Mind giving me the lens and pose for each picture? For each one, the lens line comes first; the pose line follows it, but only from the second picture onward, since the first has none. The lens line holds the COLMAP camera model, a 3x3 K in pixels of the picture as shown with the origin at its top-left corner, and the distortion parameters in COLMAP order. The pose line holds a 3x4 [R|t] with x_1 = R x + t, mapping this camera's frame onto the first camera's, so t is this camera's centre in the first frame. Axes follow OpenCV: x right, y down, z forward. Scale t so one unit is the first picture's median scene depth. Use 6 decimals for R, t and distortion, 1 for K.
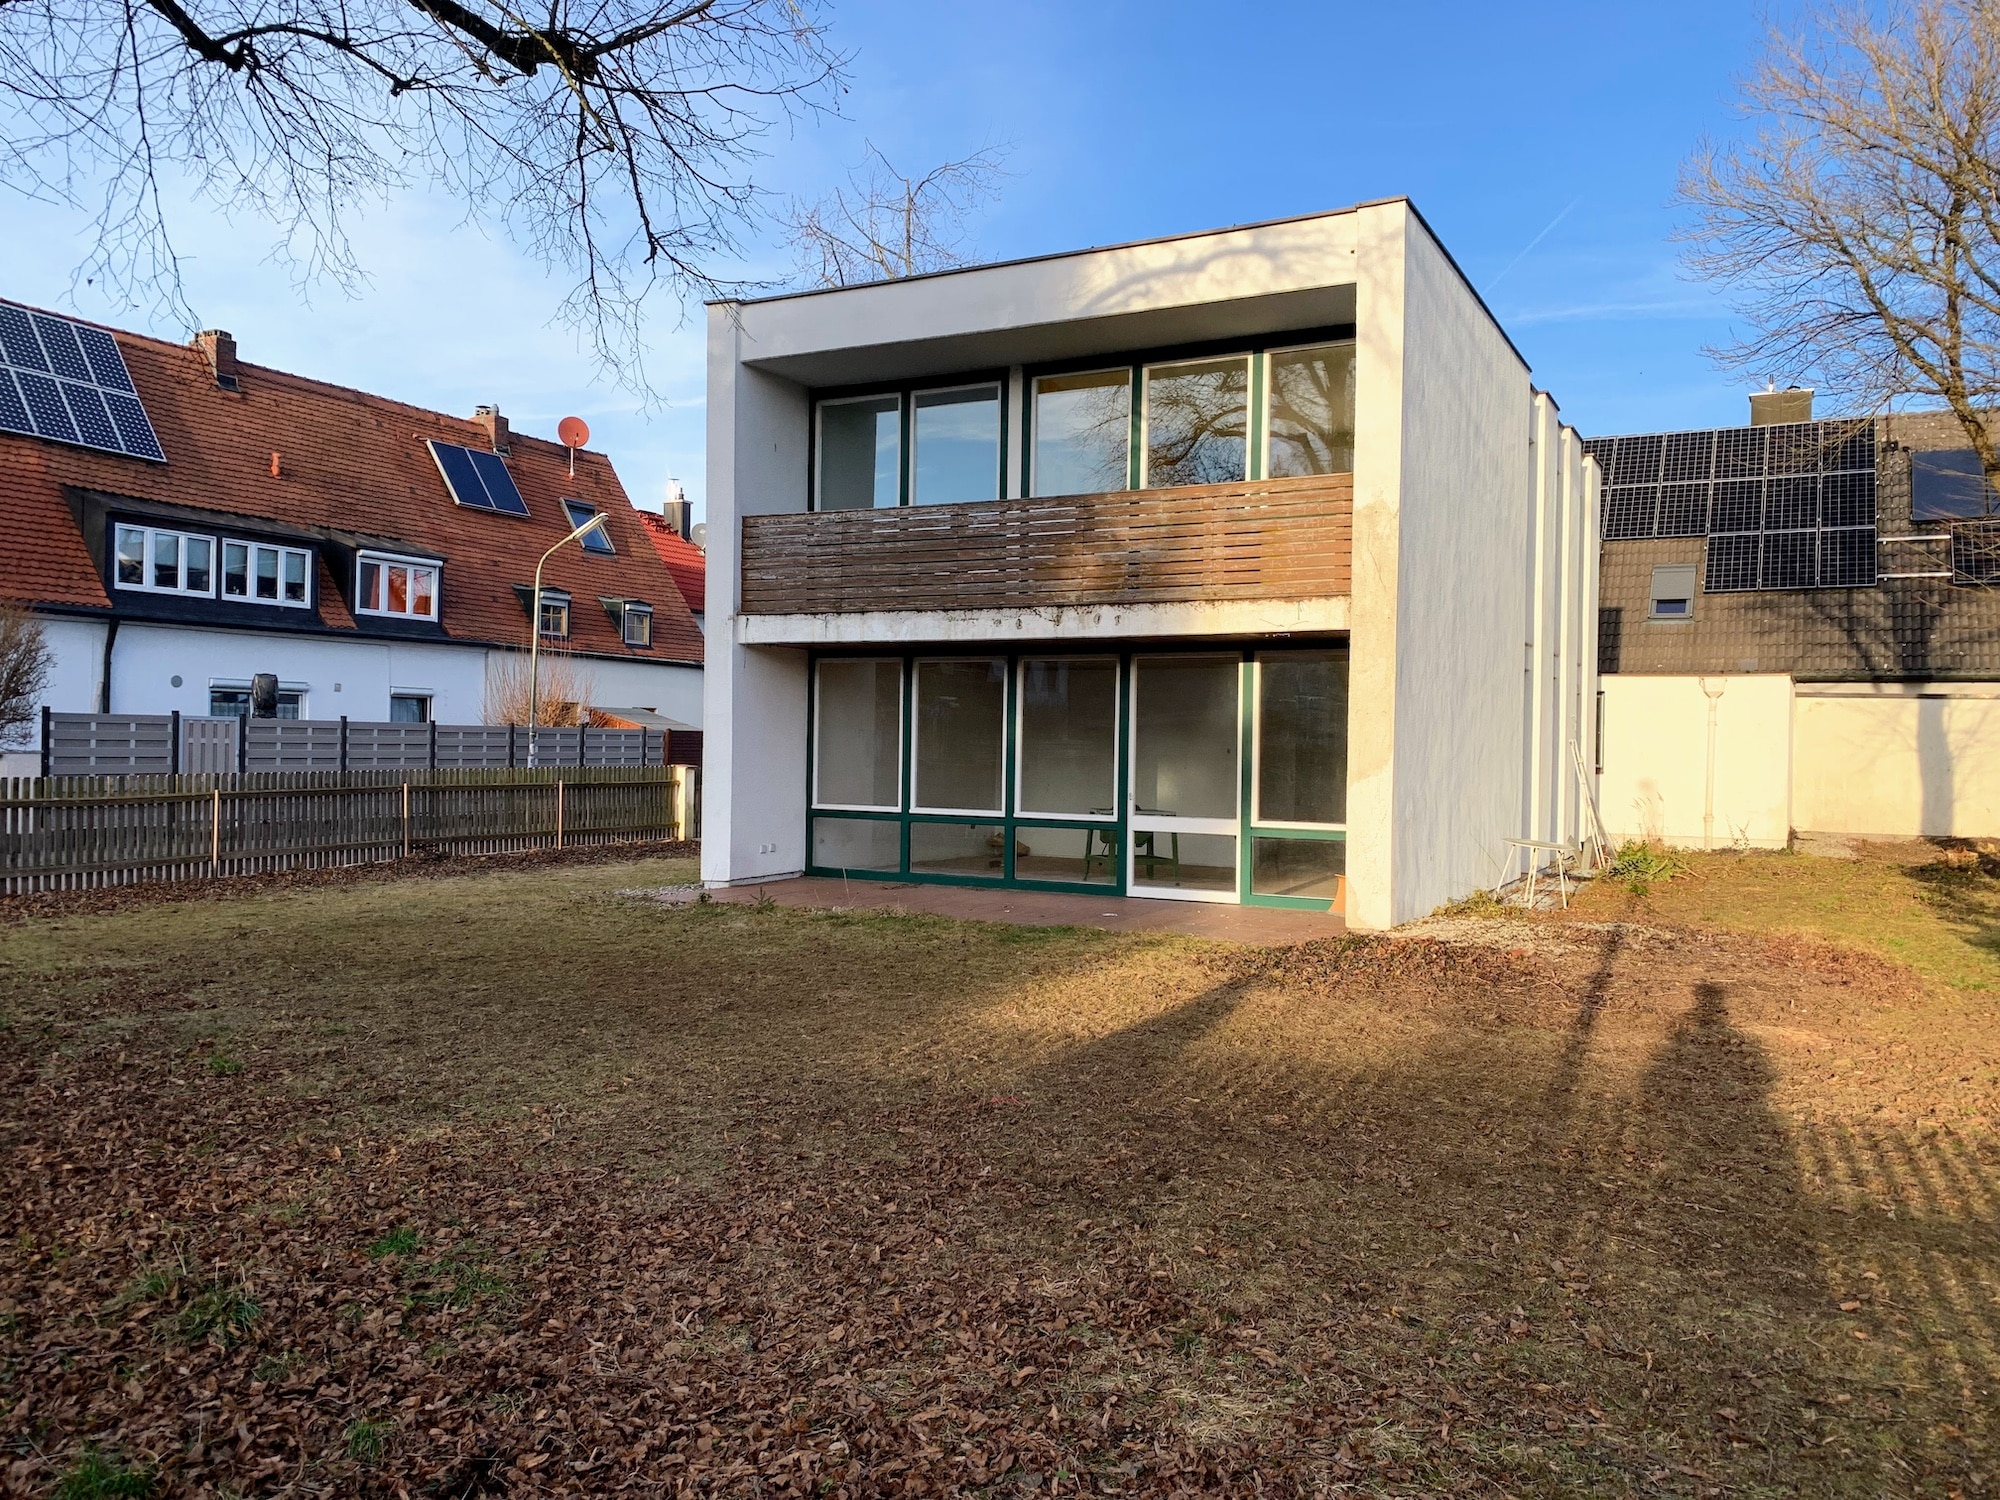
lens RADIAL K [[1466.0, 0, 1000.0], [0, 1466.0, 750.0], [0, 0, 1]] dist [0.093729, 0.000390]
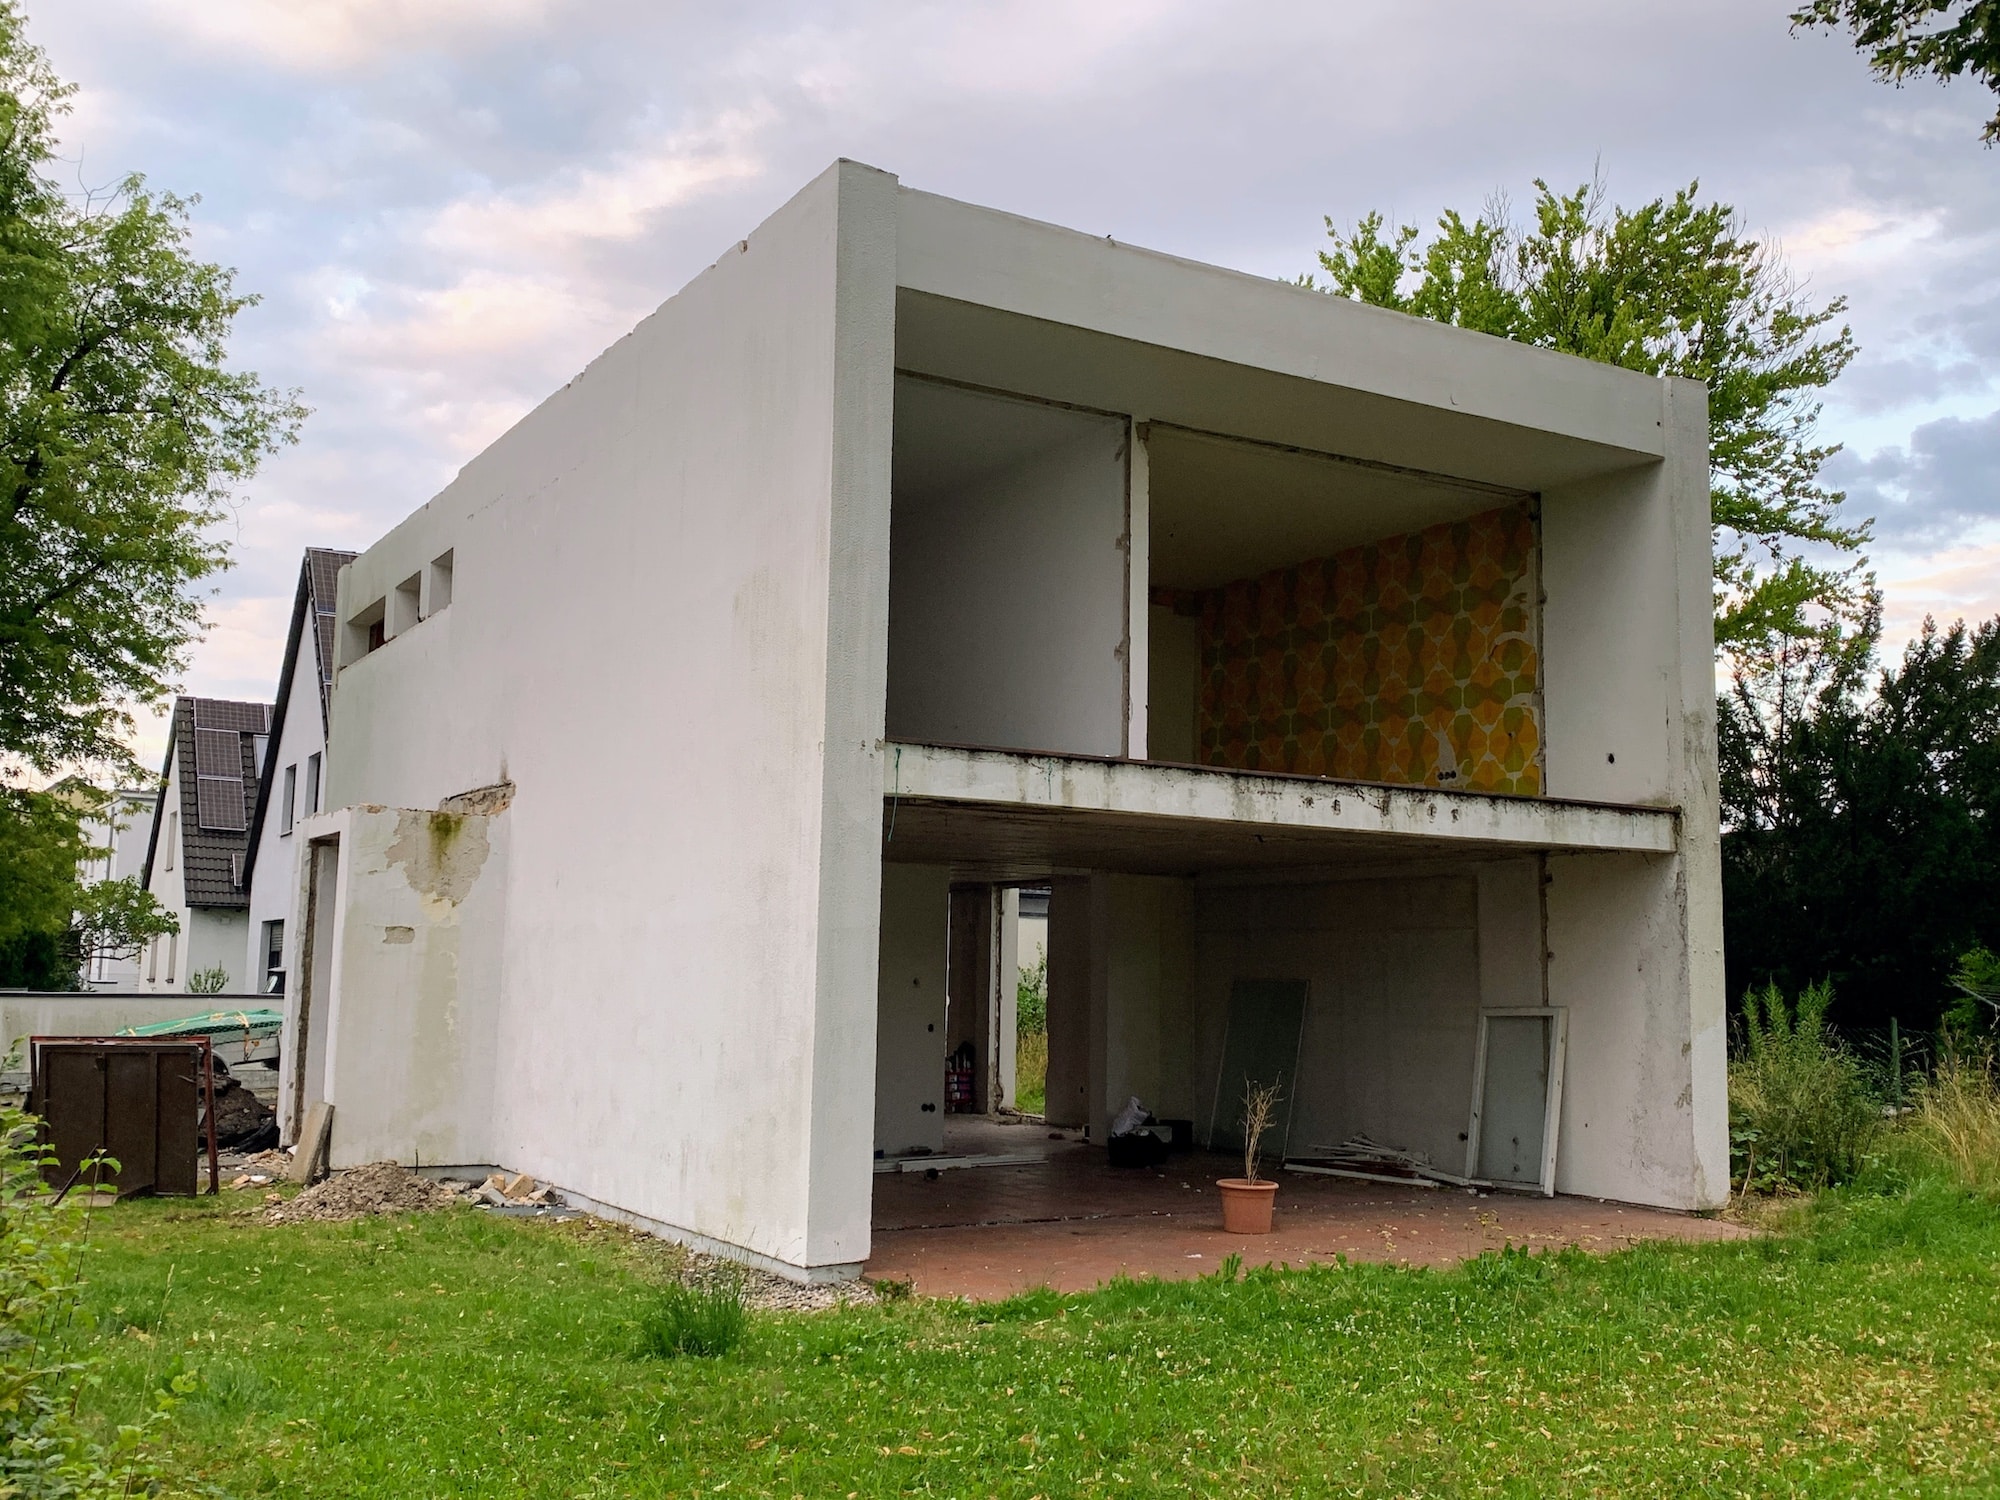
lens RADIAL K [[1920.5, 0, 1003.4], [0, 1920.5, 695.2], [0, 0, 1]] dist [0.168398, -0.697837]
pose [[0.534680, 0.119674, 0.836538, -0.801113], [-0.007510, 0.990555, -0.136907, -0.013785], [-0.845021, 0.066919, 0.530529, 0.634877]]
